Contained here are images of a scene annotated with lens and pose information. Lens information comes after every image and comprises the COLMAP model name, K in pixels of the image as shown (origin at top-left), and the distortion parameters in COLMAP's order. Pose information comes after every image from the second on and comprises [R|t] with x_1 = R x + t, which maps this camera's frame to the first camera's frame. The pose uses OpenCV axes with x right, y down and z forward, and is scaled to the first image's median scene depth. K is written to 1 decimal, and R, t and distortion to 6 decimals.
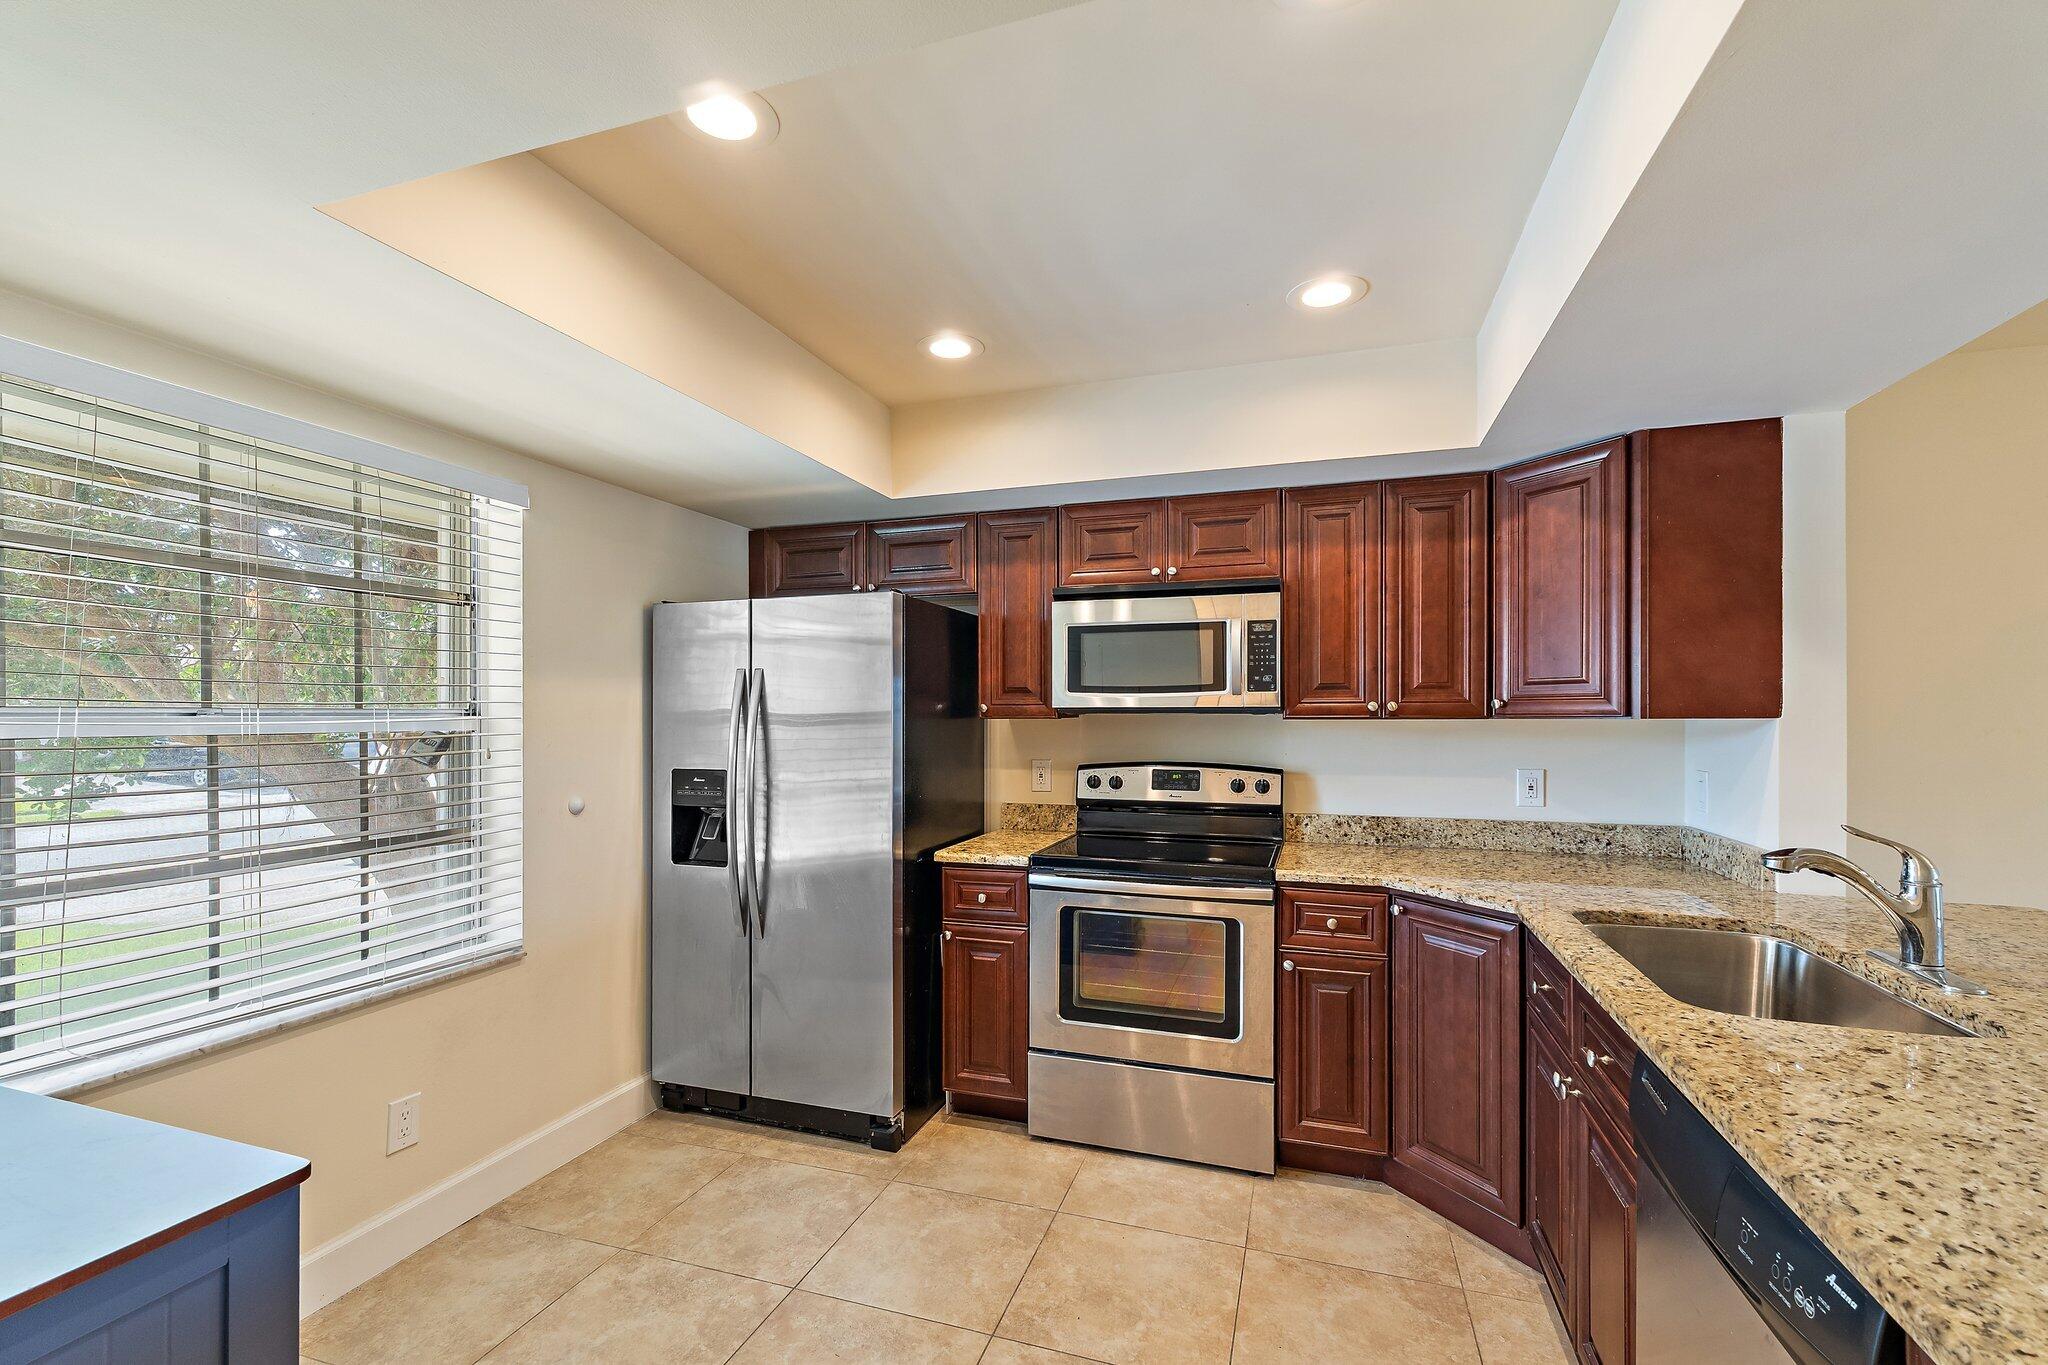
lens RADIAL K [[865.4, 0, 1034.2], [0, 865.4, 712.1], [0, 0, 1]] dist [0.001459, 0.000067]
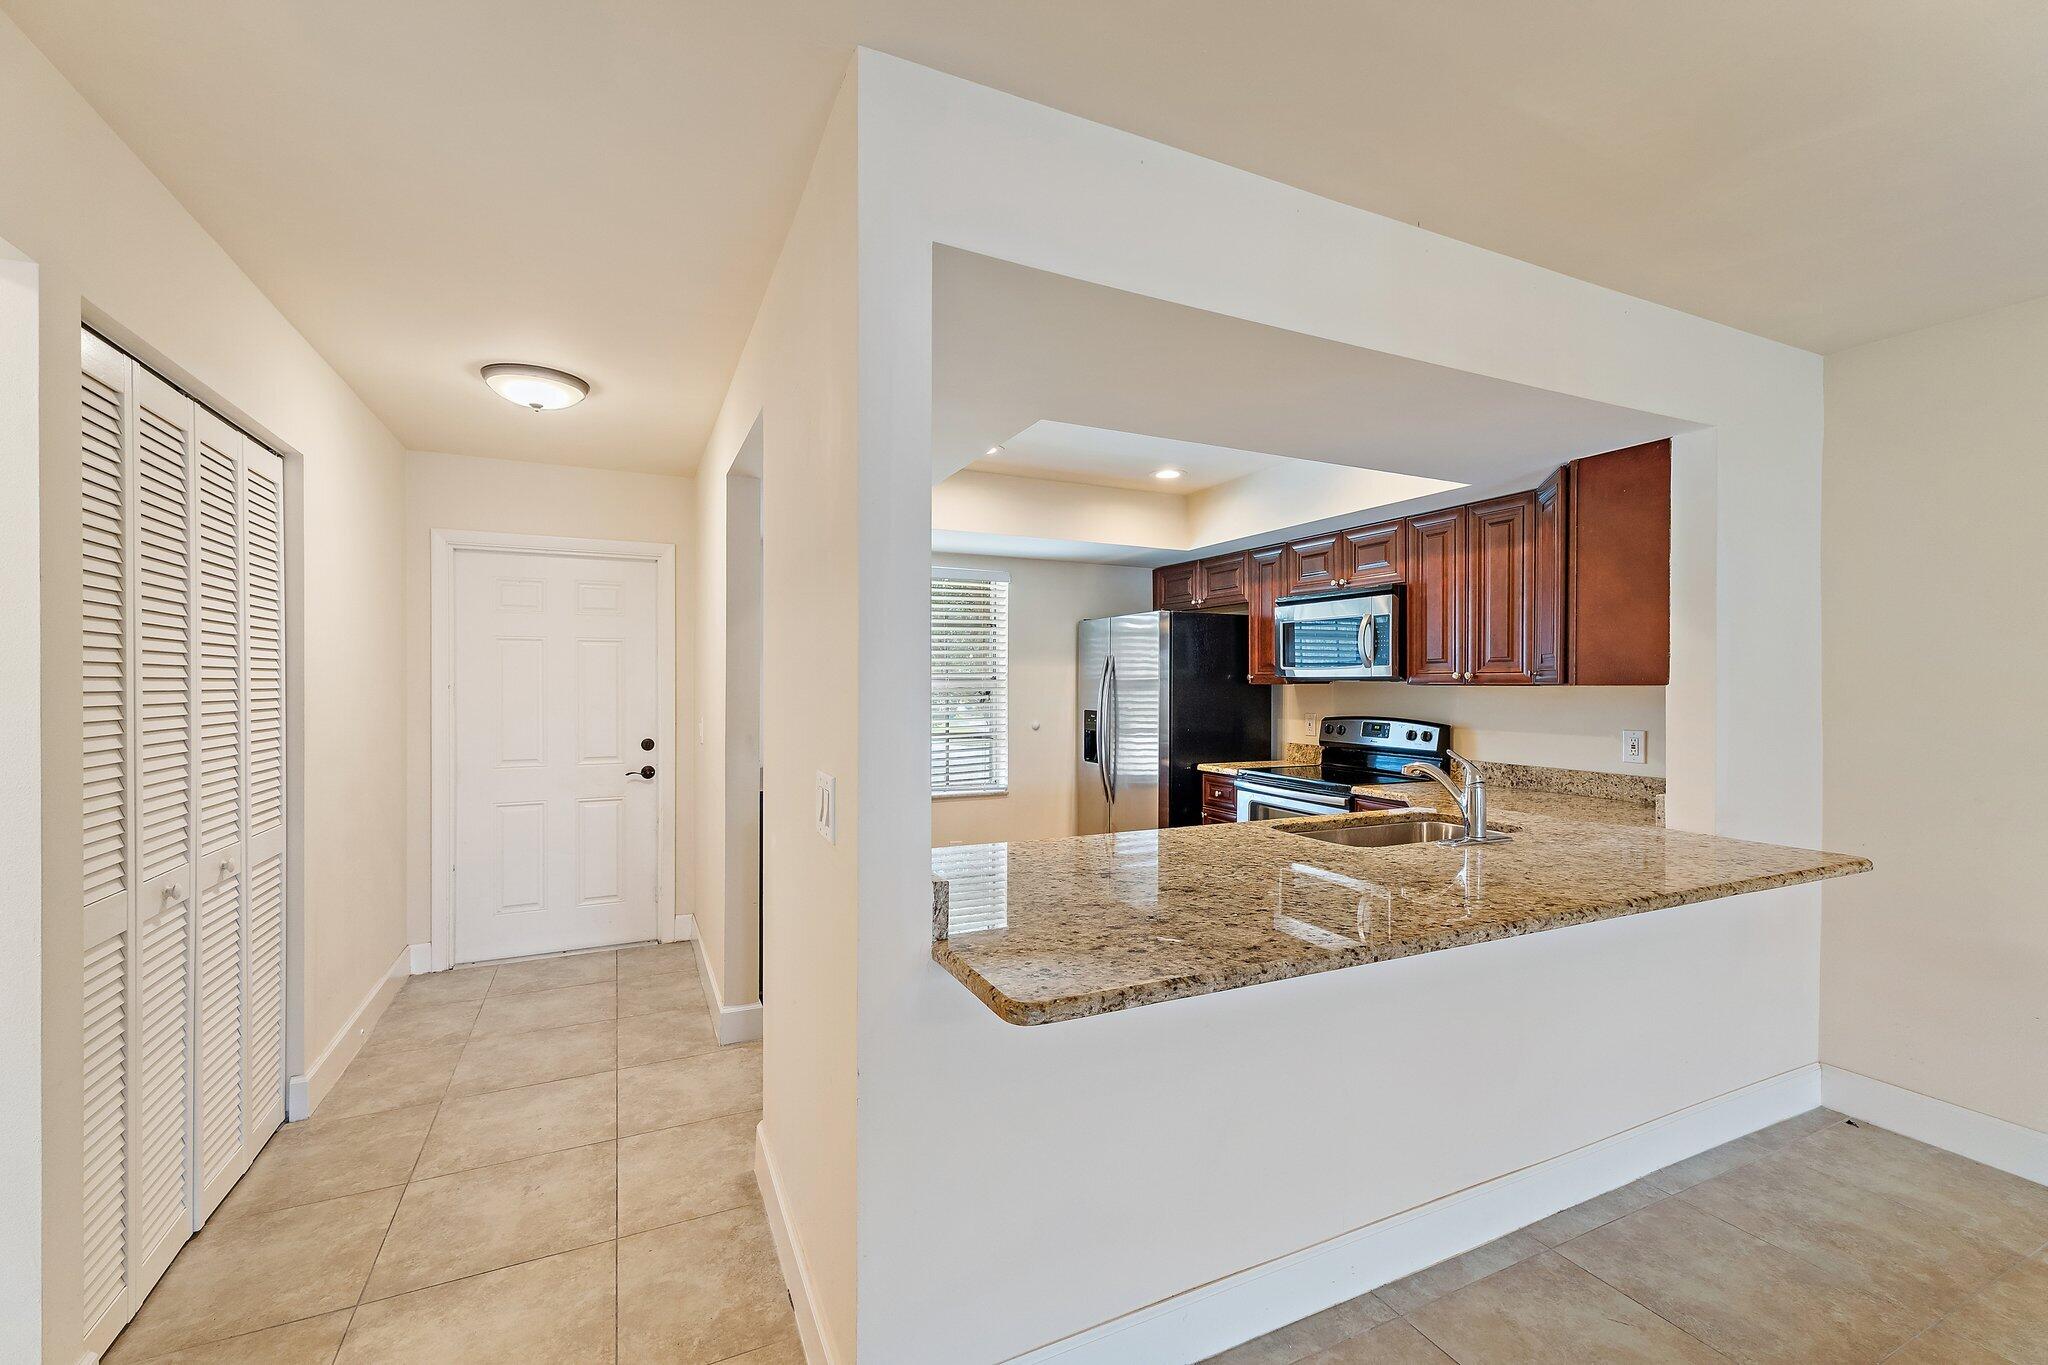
lens RADIAL K [[871.5, 0, 1024.0], [0, 871.5, 682.5], [0, 0, 1]] dist [0.008756, 0.000017]
pose [[0.684714, 0.003959, -0.728801, 0.907256], [-0.002550, 0.999992, 0.003036, 0.001196], [0.728808, -0.000220, 0.684718, -0.402596]]
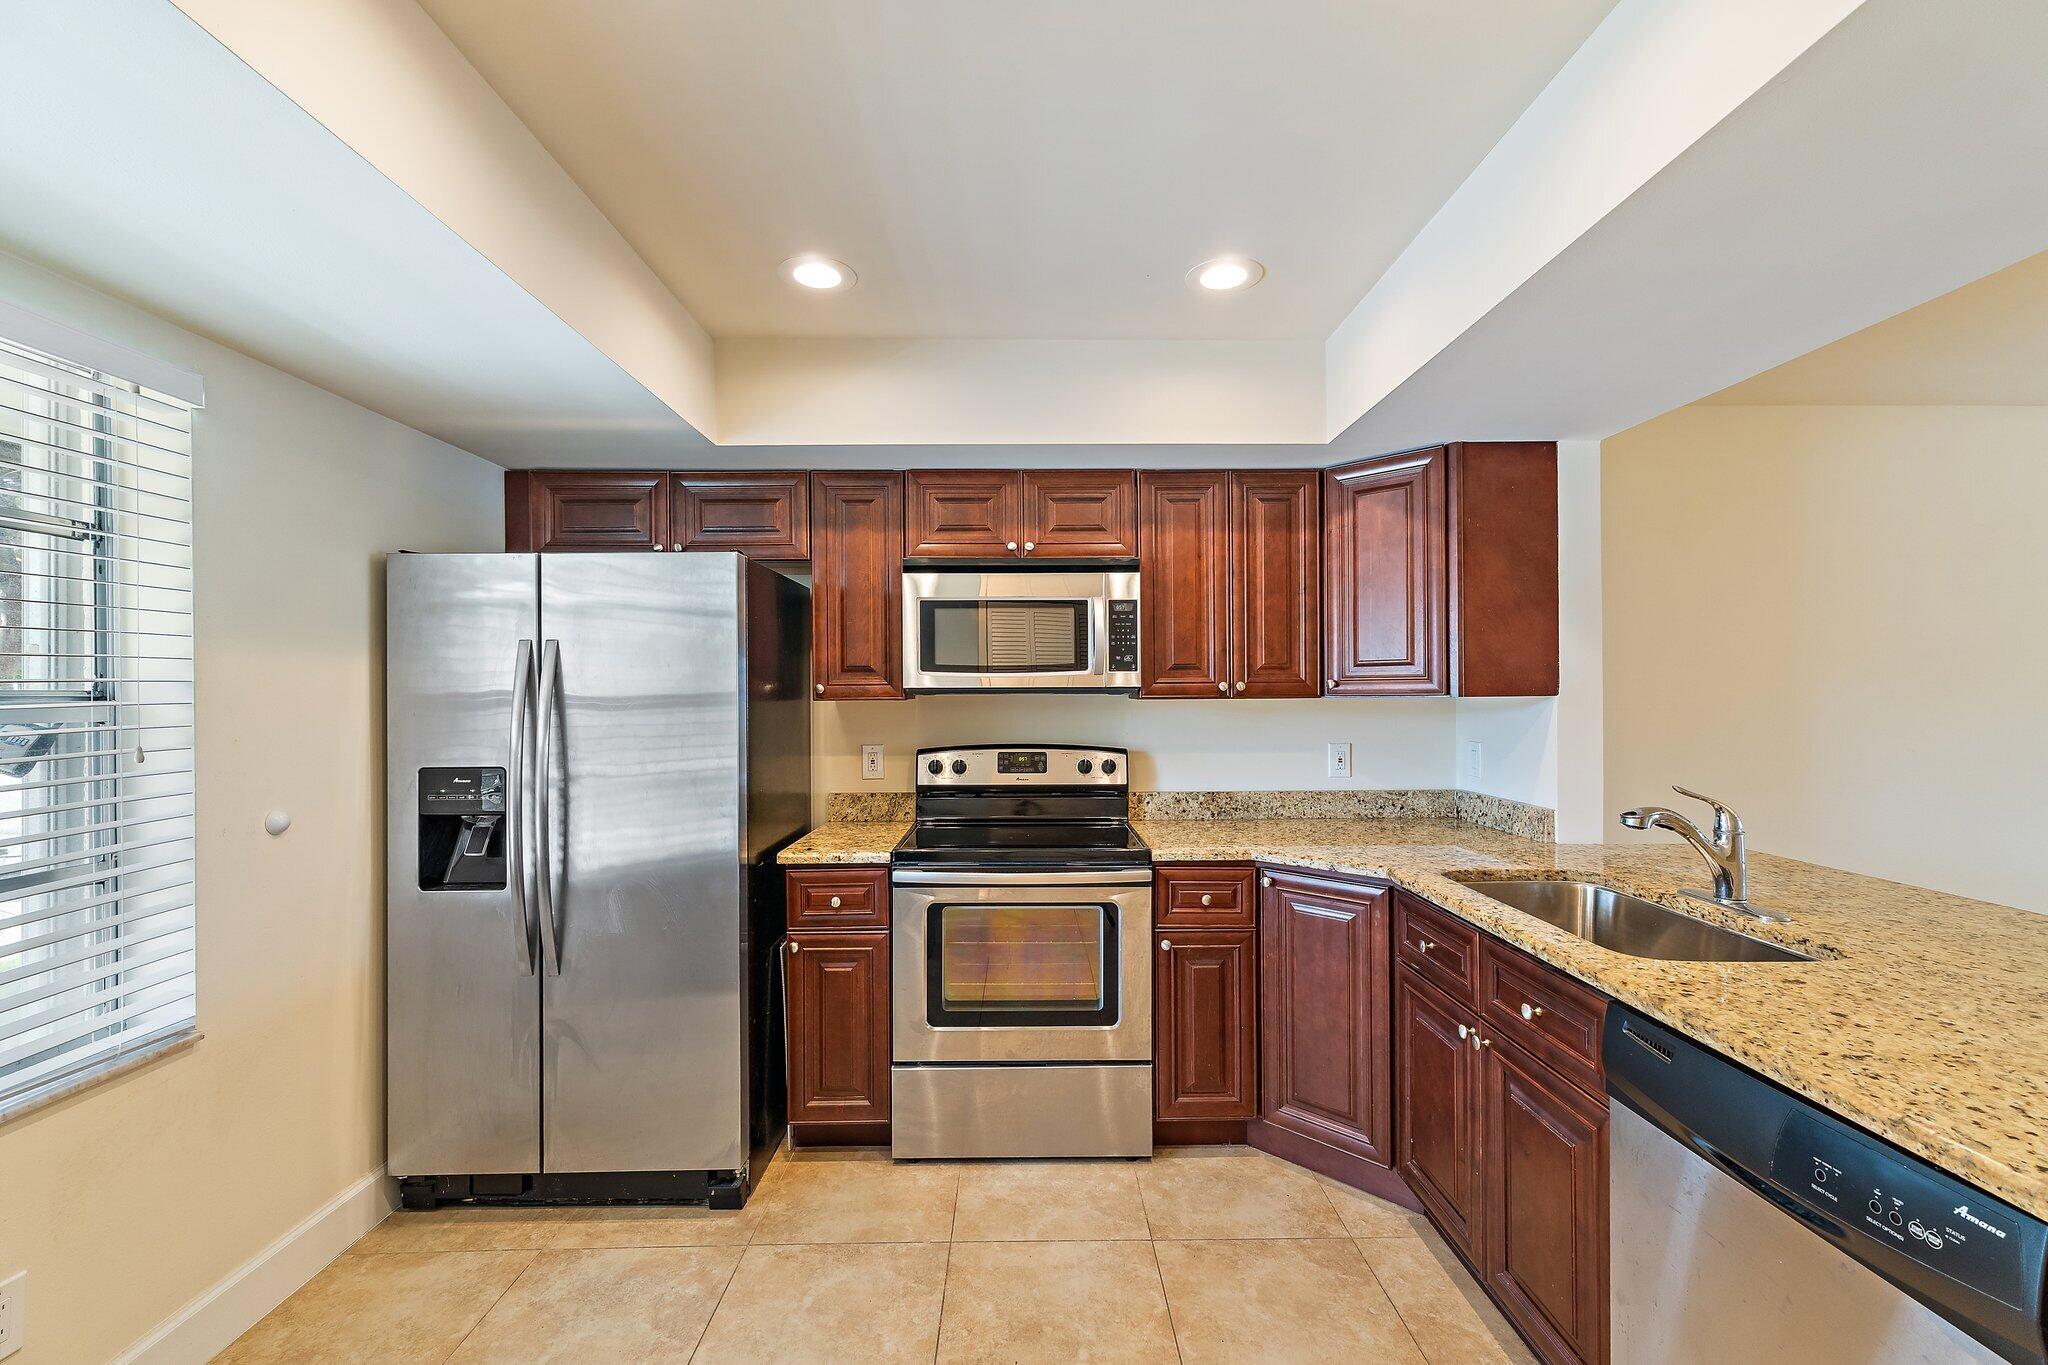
lens RADIAL K [[851.8, 0, 1036.3], [0, 851.8, 692.9], [0, 0, 1]] dist [0.003893, -0.000126]
pose [[0.945467, -0.003095, 0.325703, -0.152224], [0.003190, 0.999995, 0.000242, 0.000268], [-0.325702, 0.000810, 0.945472, 0.105164]]
